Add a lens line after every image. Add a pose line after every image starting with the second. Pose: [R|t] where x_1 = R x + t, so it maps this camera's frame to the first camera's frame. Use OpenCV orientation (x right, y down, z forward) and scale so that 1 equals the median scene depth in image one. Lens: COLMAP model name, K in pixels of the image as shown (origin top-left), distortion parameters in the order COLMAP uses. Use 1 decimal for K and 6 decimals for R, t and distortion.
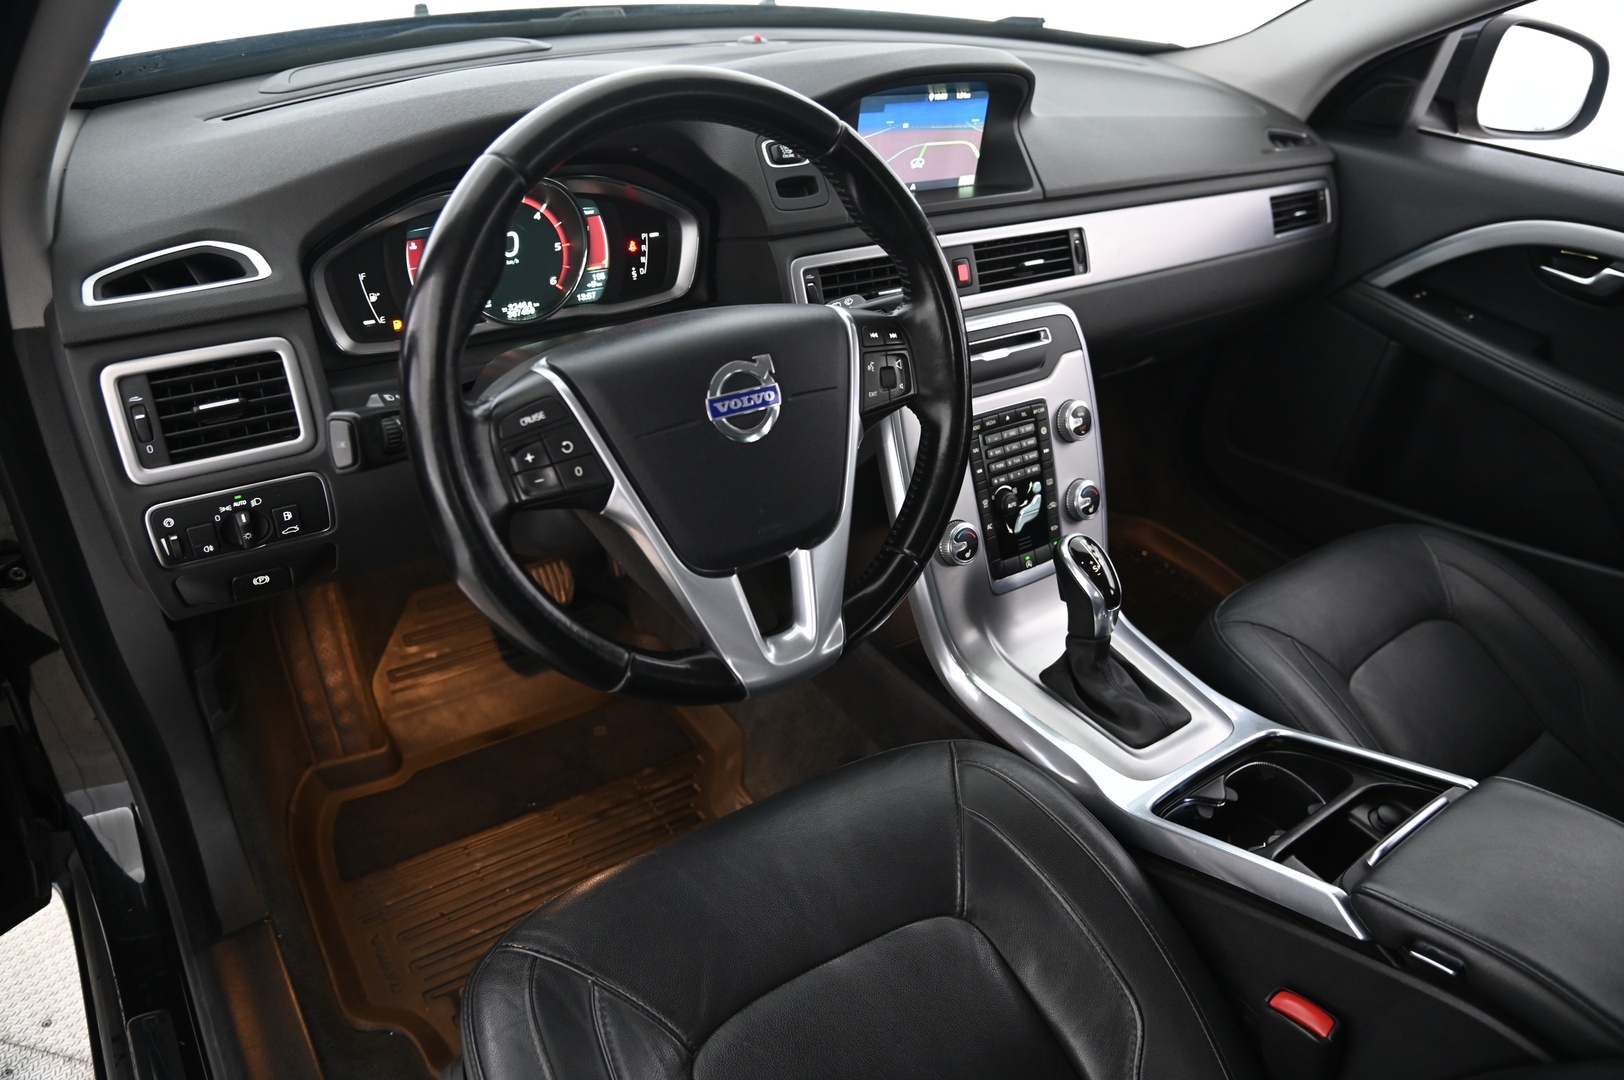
lens RADIAL K [[1080.6, 0, 810.8], [0, 1080.6, 556.6], [0, 0, 1]] dist [-0.127591, 0.068422]
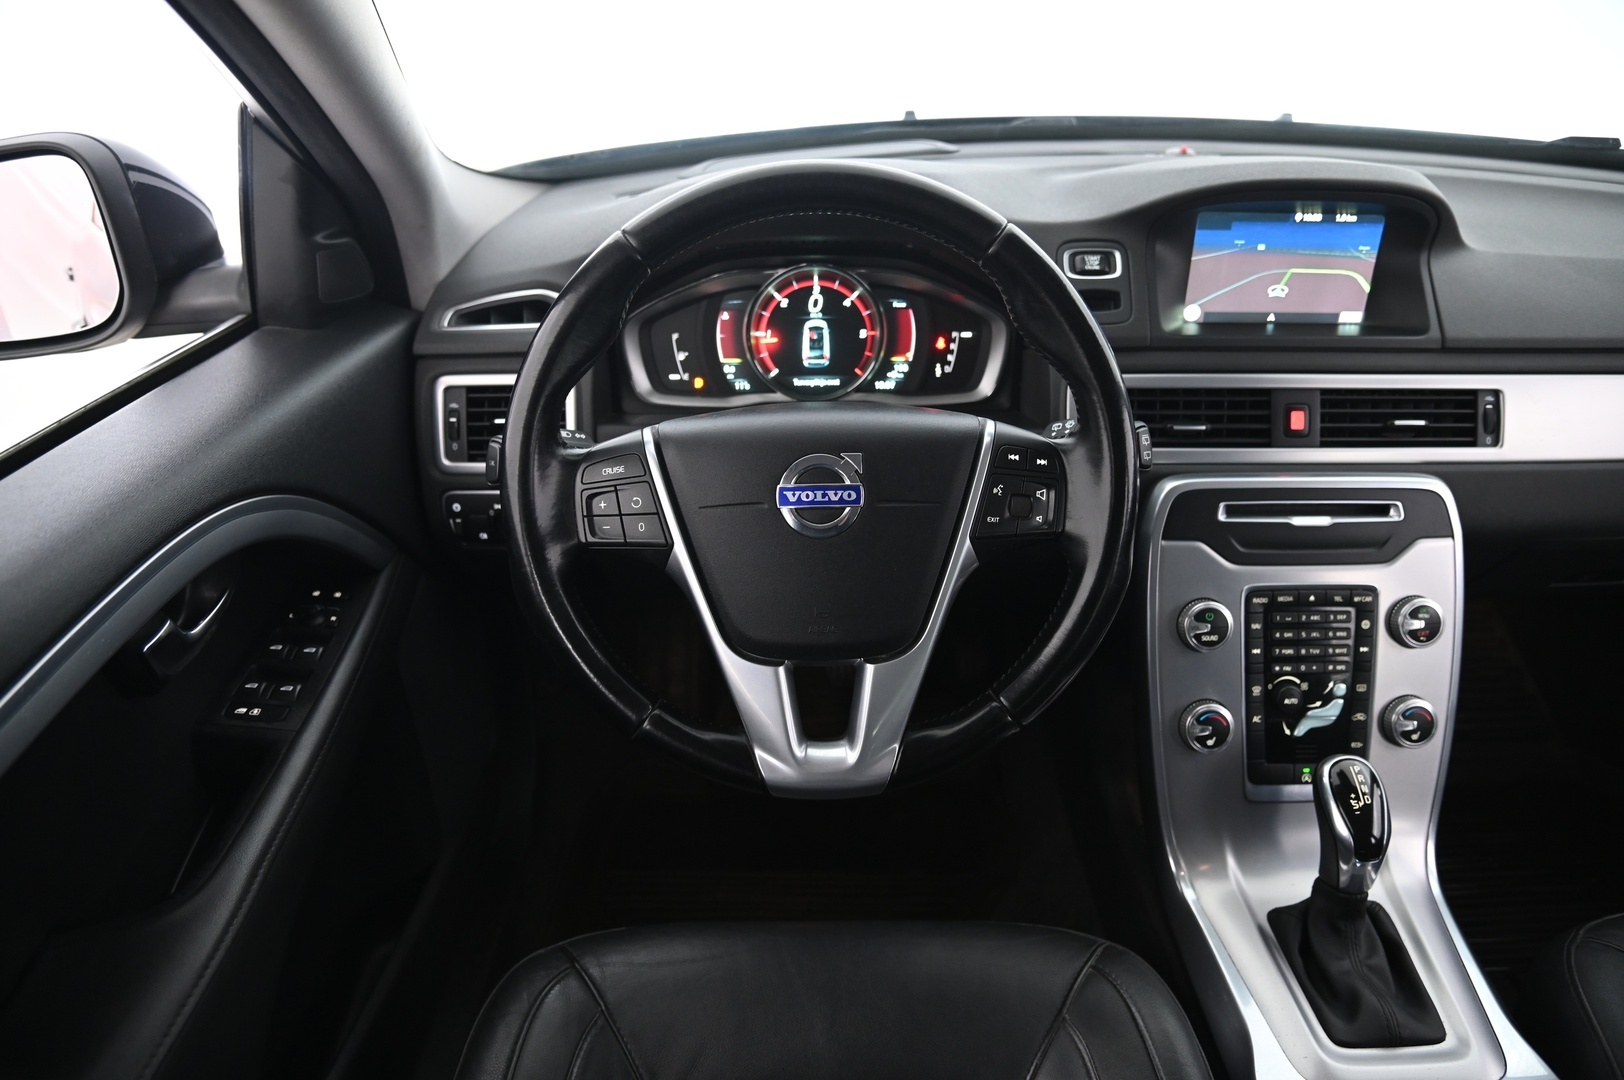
lens RADIAL K [[1080.6, 0, 810.8], [0, 1080.6, 556.6], [0, 0, 1]] dist [-0.127591, 0.068422]
pose [[0.819298, 0.210428, -0.533358, 0.292852], [-0.260375, 0.965318, -0.019115, -0.043661], [0.510838, 0.154533, 0.845674, 0.108808]]
